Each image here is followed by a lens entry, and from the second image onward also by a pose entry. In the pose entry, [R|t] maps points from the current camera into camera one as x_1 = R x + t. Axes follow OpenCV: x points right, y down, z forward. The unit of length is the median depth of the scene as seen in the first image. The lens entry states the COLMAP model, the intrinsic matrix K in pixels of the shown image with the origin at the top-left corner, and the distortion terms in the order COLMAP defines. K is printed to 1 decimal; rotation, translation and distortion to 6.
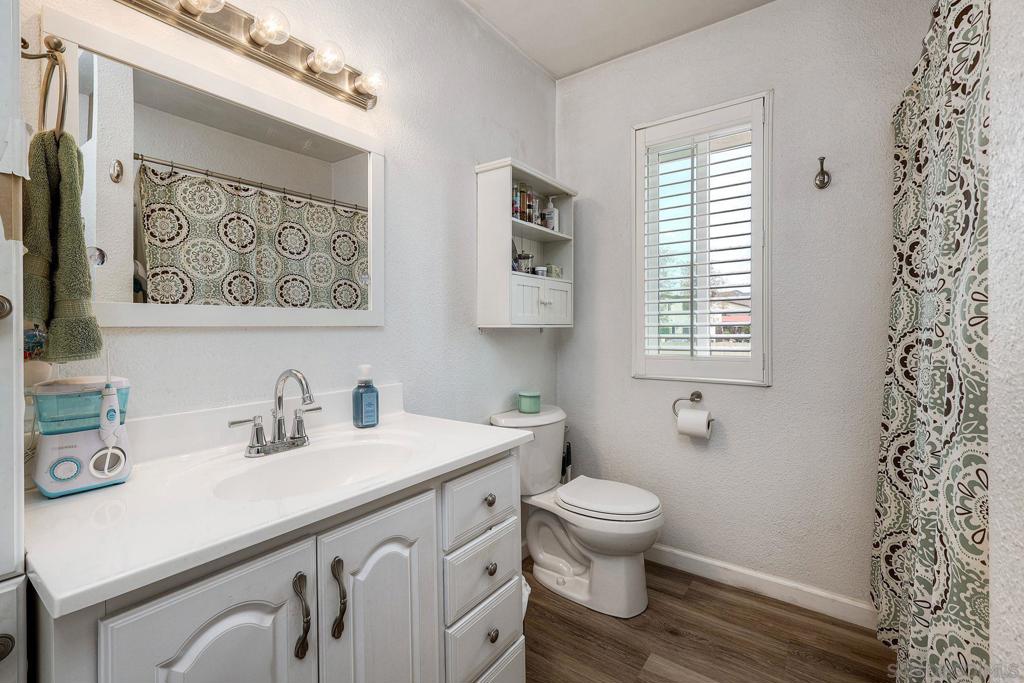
lens RADIAL K [[446.7, 0, 509.6], [0, 446.7, 334.9], [0, 0, 1]] dist [0.002696, -0.002574]
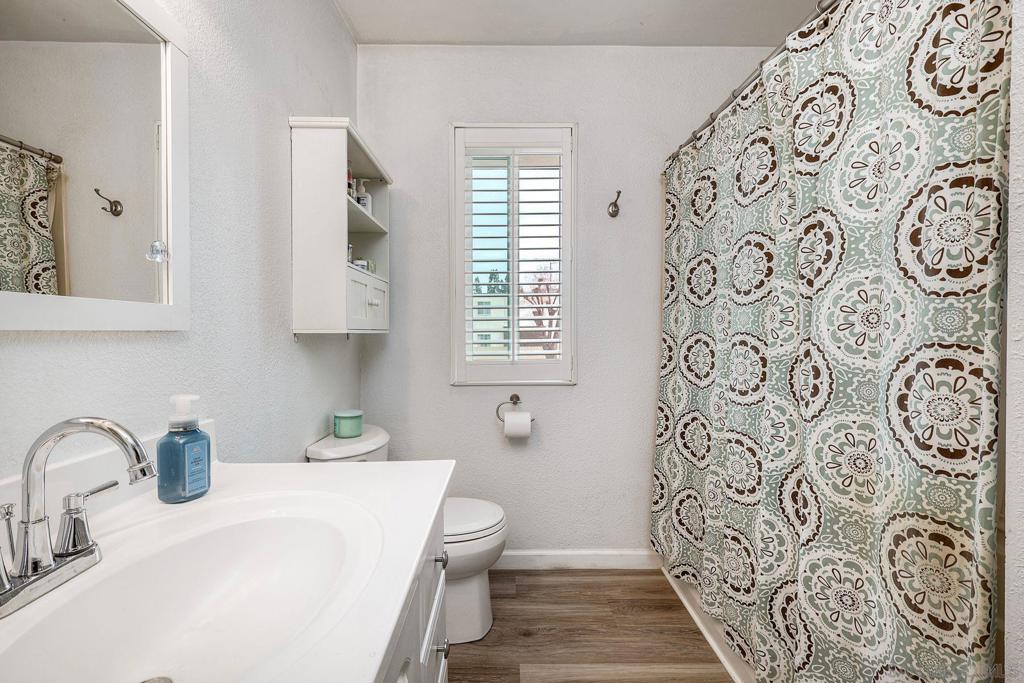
lens RADIAL K [[446.7, 0, 509.2], [0, 446.7, 342.4], [0, 0, 1]] dist [0.002696, -0.002574]
pose [[0.806957, -0.014332, 0.590436, -0.260736], [0.012651, 0.999896, 0.006980, -0.002367], [-0.590475, 0.001837, 0.807054, 0.210002]]
